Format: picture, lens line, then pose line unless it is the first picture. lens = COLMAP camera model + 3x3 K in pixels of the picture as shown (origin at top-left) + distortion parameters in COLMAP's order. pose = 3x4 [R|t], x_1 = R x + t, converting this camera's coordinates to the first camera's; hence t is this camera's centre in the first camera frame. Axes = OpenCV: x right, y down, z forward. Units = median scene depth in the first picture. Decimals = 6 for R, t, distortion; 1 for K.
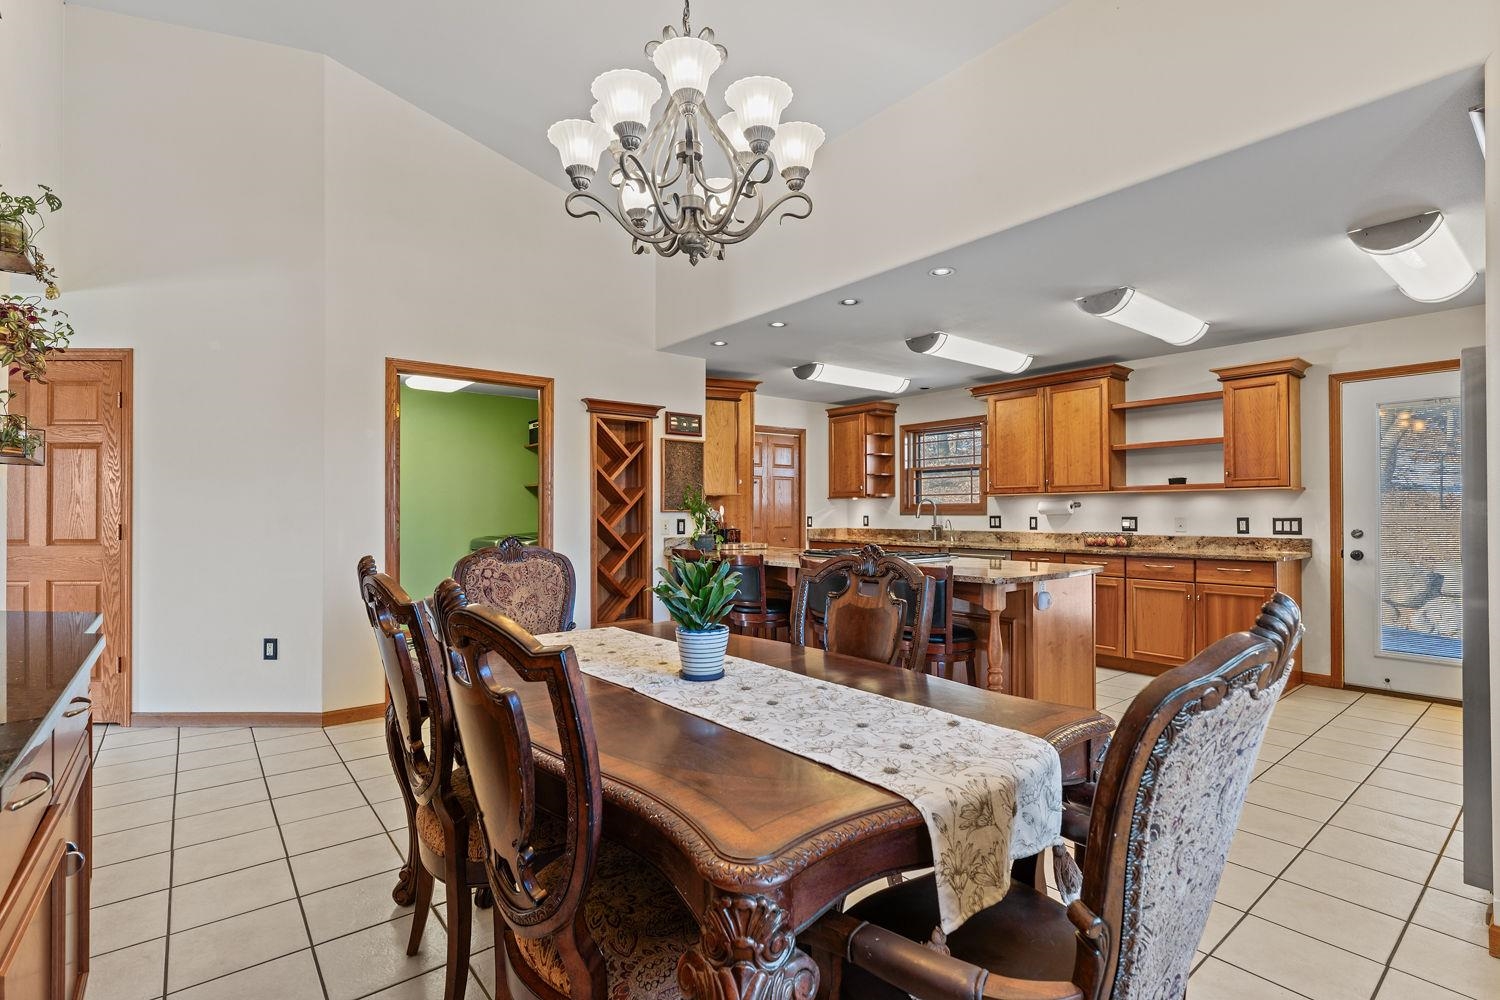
lens RADIAL K [[710.3, 0, 753.5], [0, 710.3, 512.0], [0, 0, 1]] dist [0.000958, 0.001616]
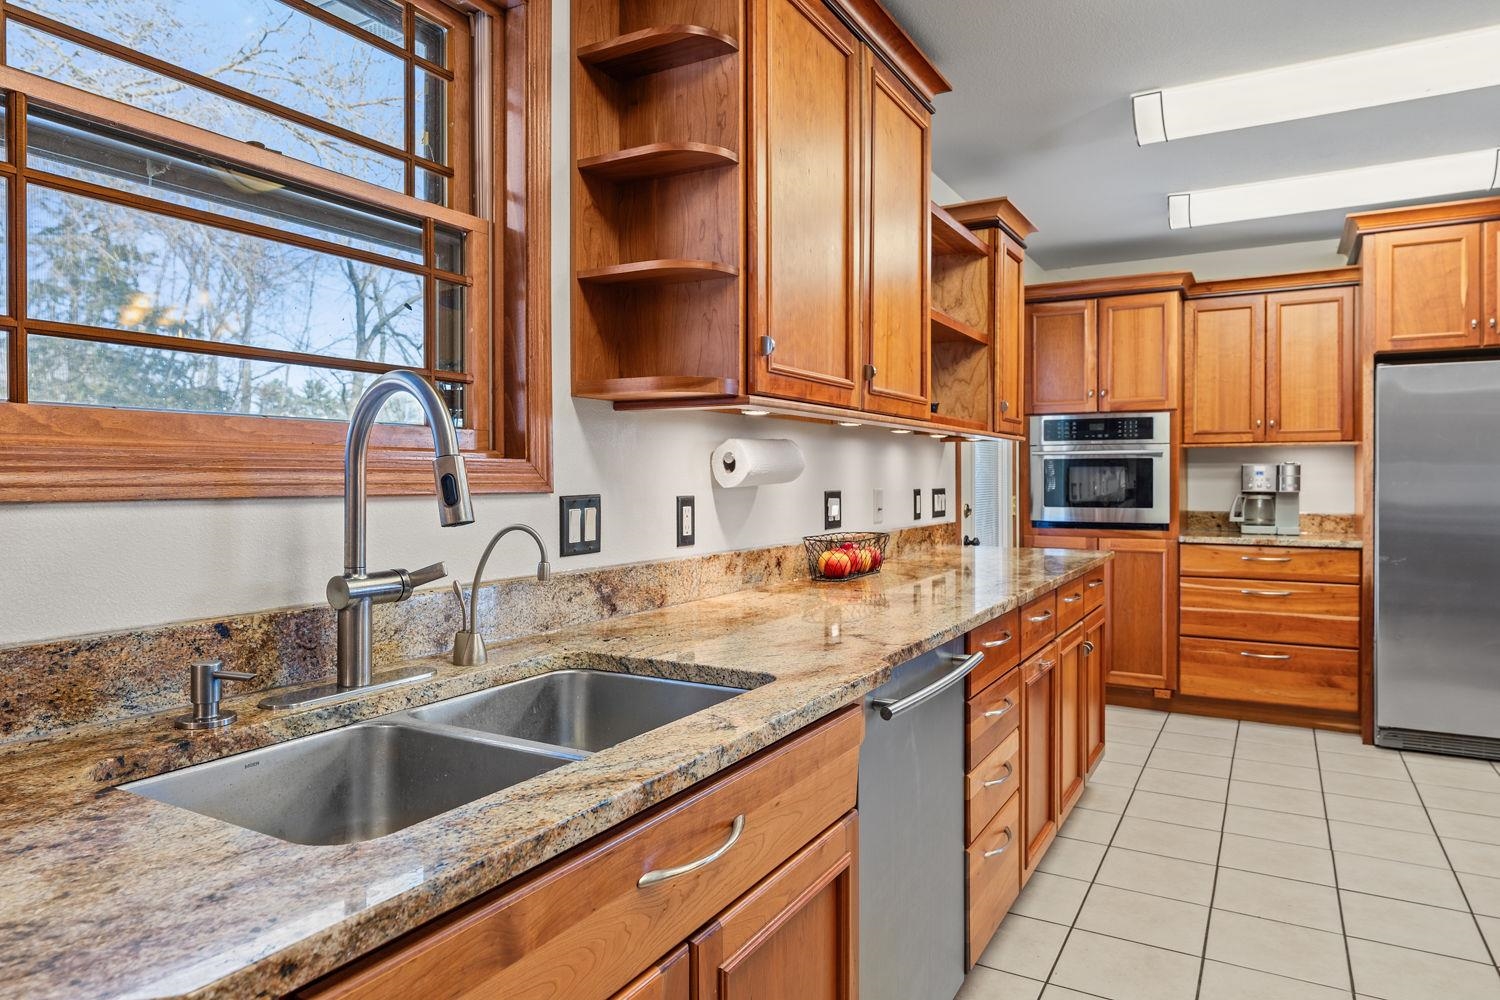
lens RADIAL K [[924.1, 0, 756.2], [0, 924.1, 482.2], [0, 0, 1]] dist [0.002596, 0.000881]
pose [[-0.356310, 0.001213, 0.934367, 0.079341], [0.003642, 0.999993, 0.000091, 0.001770], [-0.934361, 0.003435, -0.356312, 1.231320]]
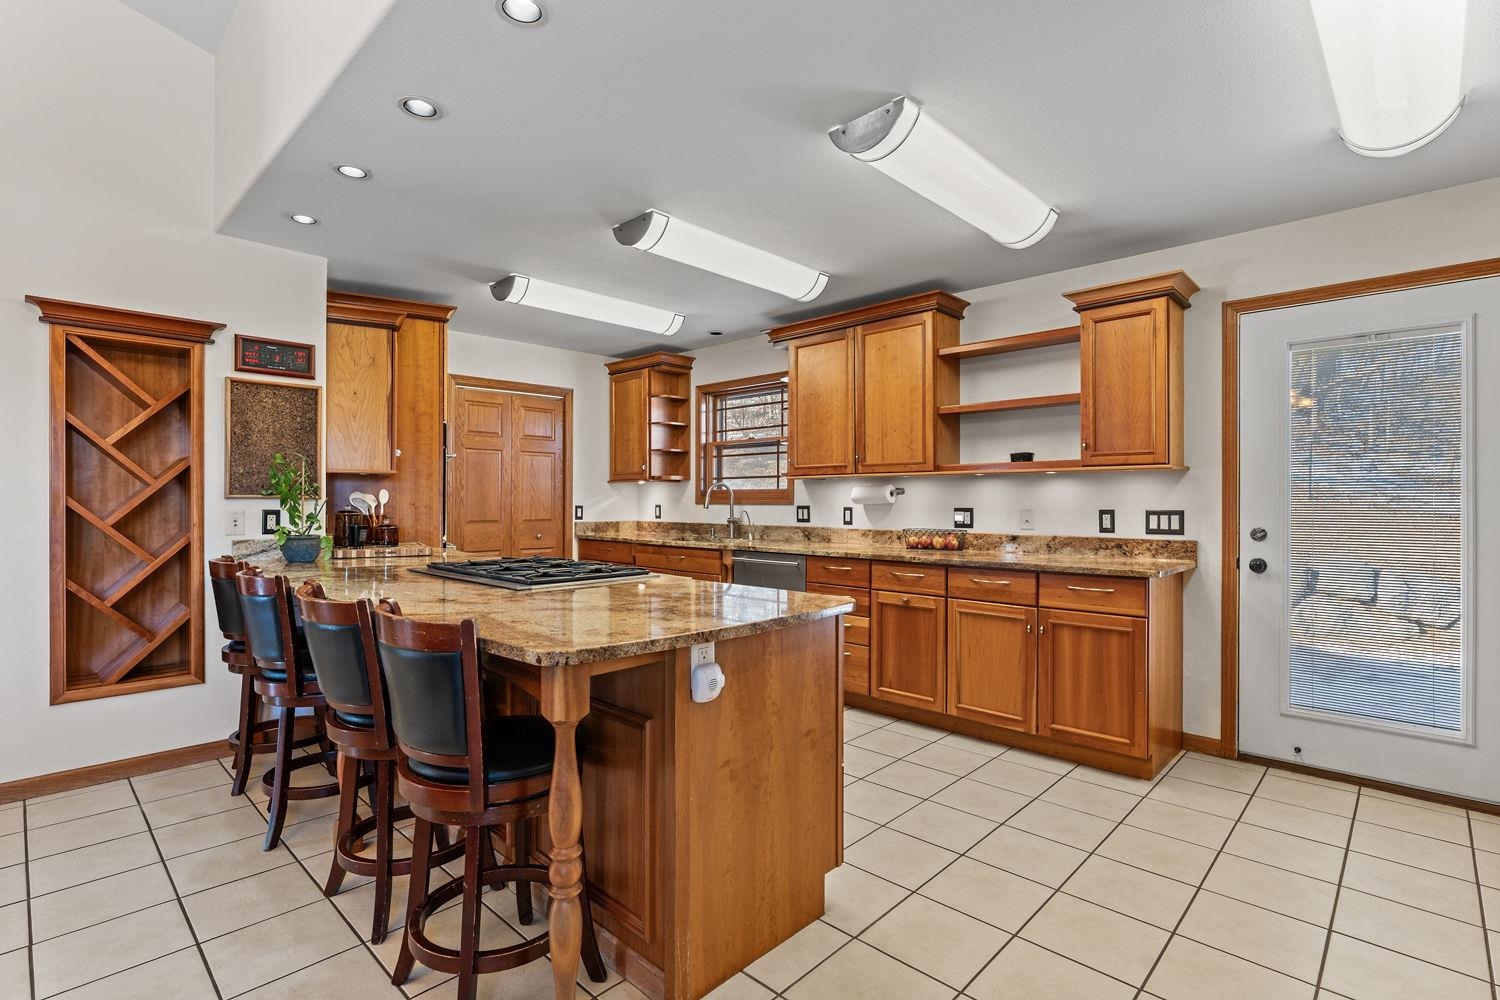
lens RADIAL K [[710.3, 0, 758.0], [0, 710.3, 507.4], [0, 0, 1]] dist [0.000958, 0.001616]
pose [[0.992229, 0.002759, 0.124393, 0.235475], [-0.003975, 0.999947, 0.009529, 0.000137], [-0.124360, -0.009949, 0.992187, 0.314717]]
